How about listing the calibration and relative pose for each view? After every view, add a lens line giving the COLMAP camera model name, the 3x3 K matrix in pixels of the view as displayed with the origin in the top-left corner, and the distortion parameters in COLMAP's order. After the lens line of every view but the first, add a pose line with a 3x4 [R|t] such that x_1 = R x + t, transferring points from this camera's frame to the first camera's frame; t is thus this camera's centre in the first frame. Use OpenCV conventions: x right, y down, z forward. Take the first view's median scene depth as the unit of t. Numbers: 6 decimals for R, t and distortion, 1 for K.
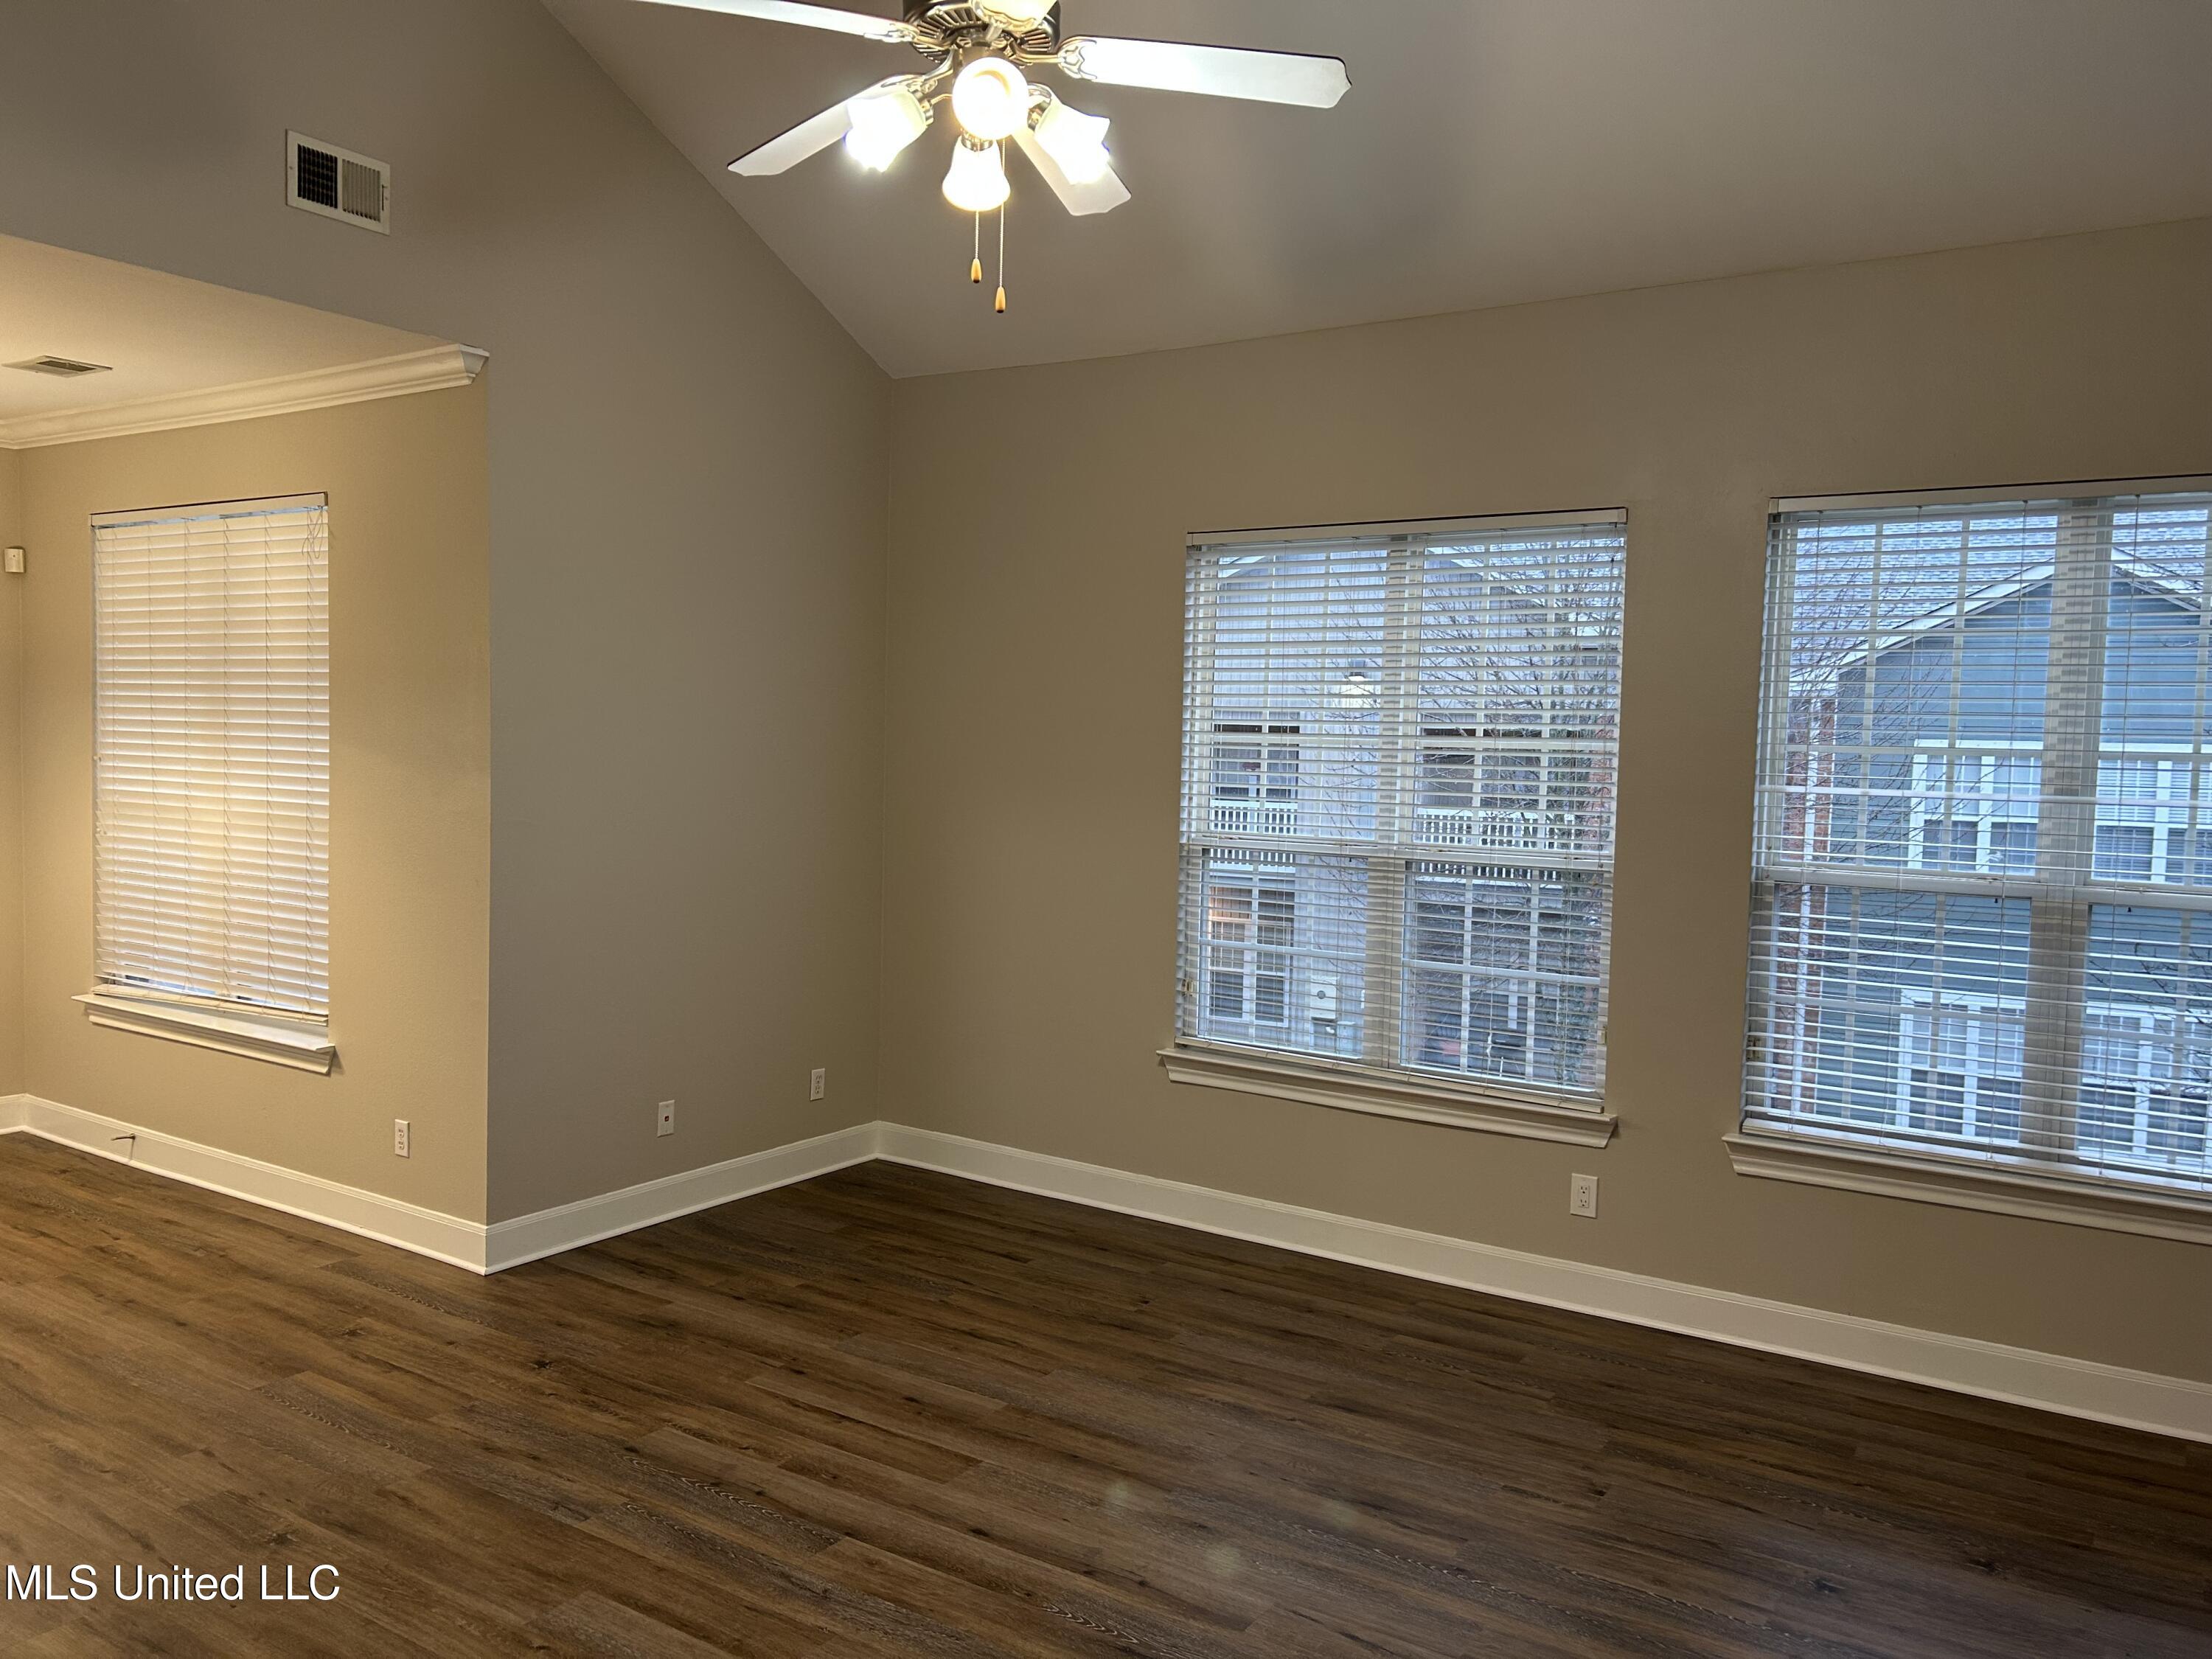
lens RADIAL K [[1663.9, 0, 1101.3], [0, 1663.9, 835.6], [0, 0, 1]] dist [0.070992, -0.077420]
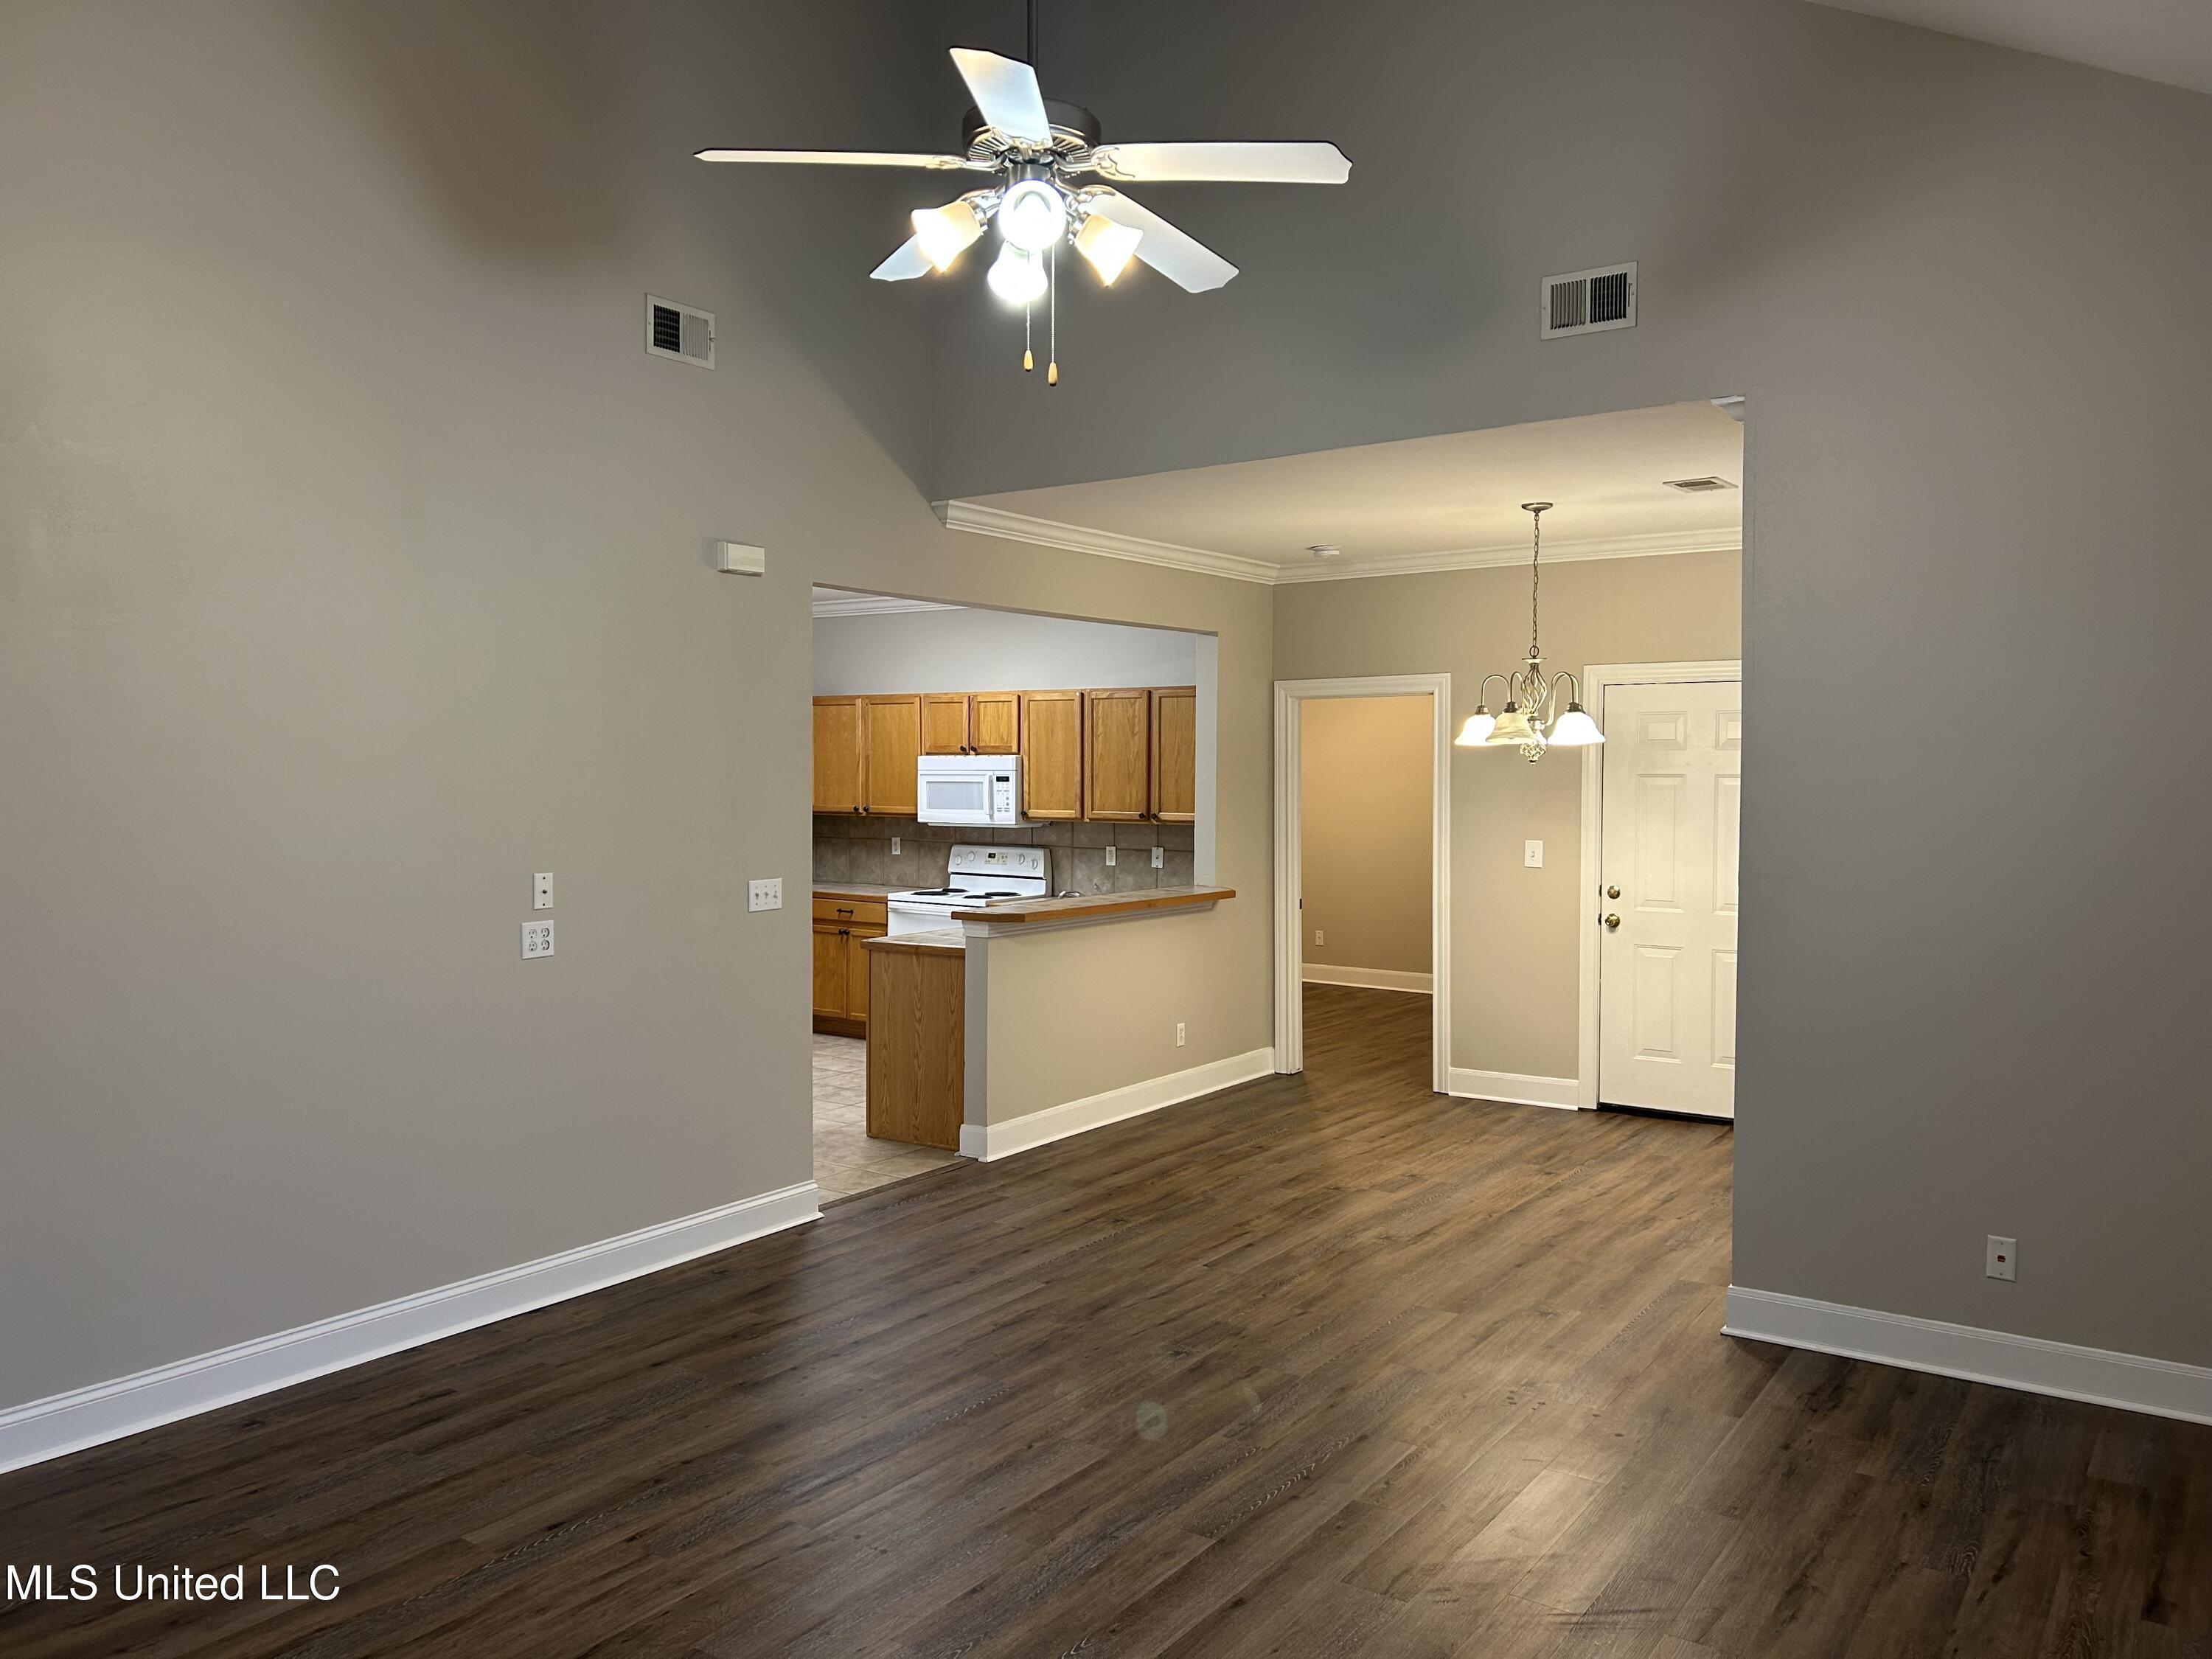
lens RADIAL K [[1649.3, 0, 1088.8], [0, 1649.3, 816.2], [0, 0, 1]] dist [0.075126, -0.079697]
pose [[-0.026547, 0.003502, -0.999641, 0.624385], [-0.058500, 0.998275, 0.005050, -0.022974], [0.997934, 0.058613, -0.026296, 0.650818]]
